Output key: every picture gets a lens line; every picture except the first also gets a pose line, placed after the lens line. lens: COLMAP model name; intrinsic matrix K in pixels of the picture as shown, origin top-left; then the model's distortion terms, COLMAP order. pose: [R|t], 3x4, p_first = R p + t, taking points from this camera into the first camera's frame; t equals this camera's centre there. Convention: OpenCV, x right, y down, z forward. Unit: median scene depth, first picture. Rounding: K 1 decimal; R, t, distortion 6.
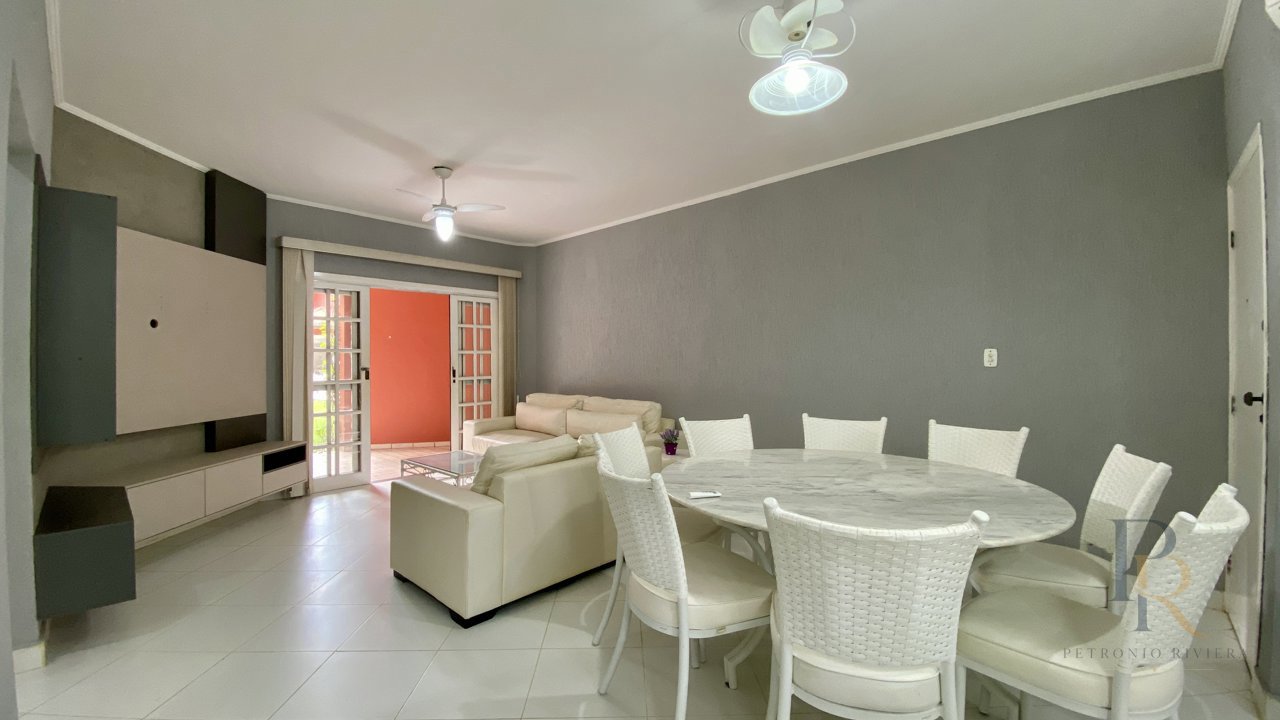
lens RADIAL K [[517.7, 0, 633.5], [0, 517.7, 359.6], [0, 0, 1]] dist [0.058030, -0.046345]
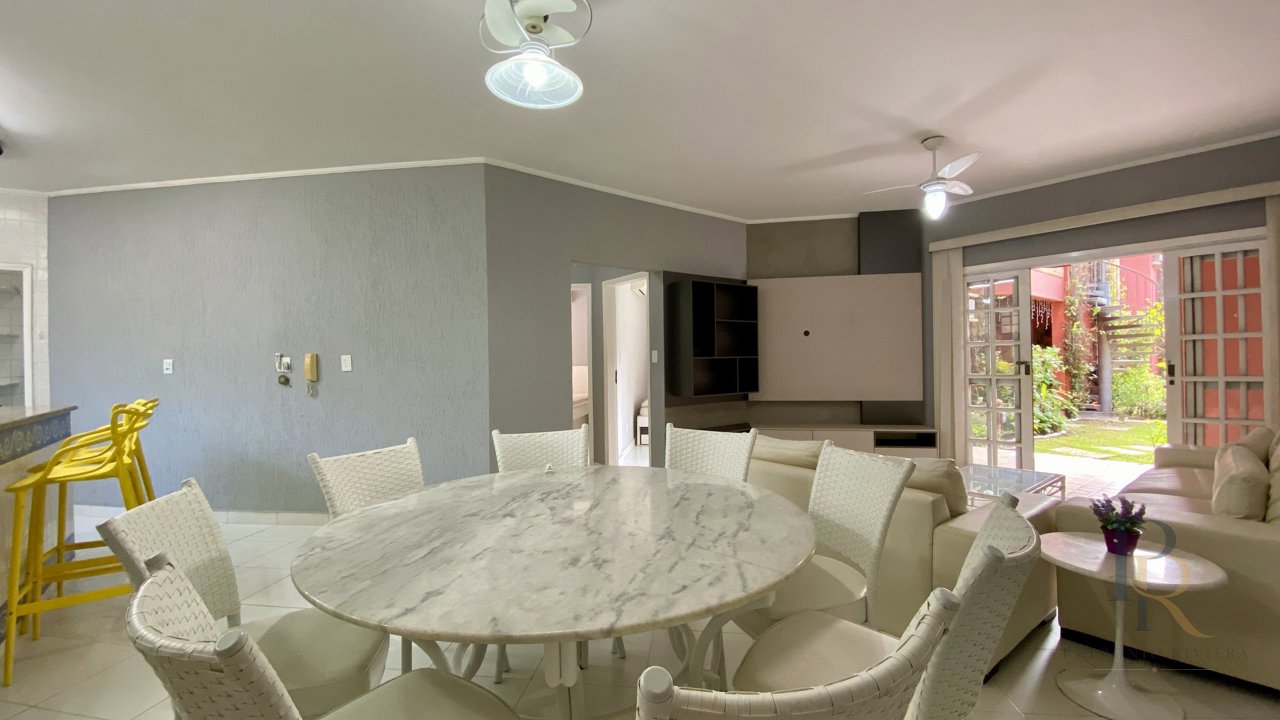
lens RADIAL K [[517.7, 0, 633.5], [0, 517.7, 359.6], [0, 0, 1]] dist [0.058030, -0.046345]
pose [[-0.166281, 0.001357, -0.986077, 0.524269], [0.020132, 0.999795, -0.002019, 0.000979], [0.985873, -0.020188, -0.166275, 0.562436]]
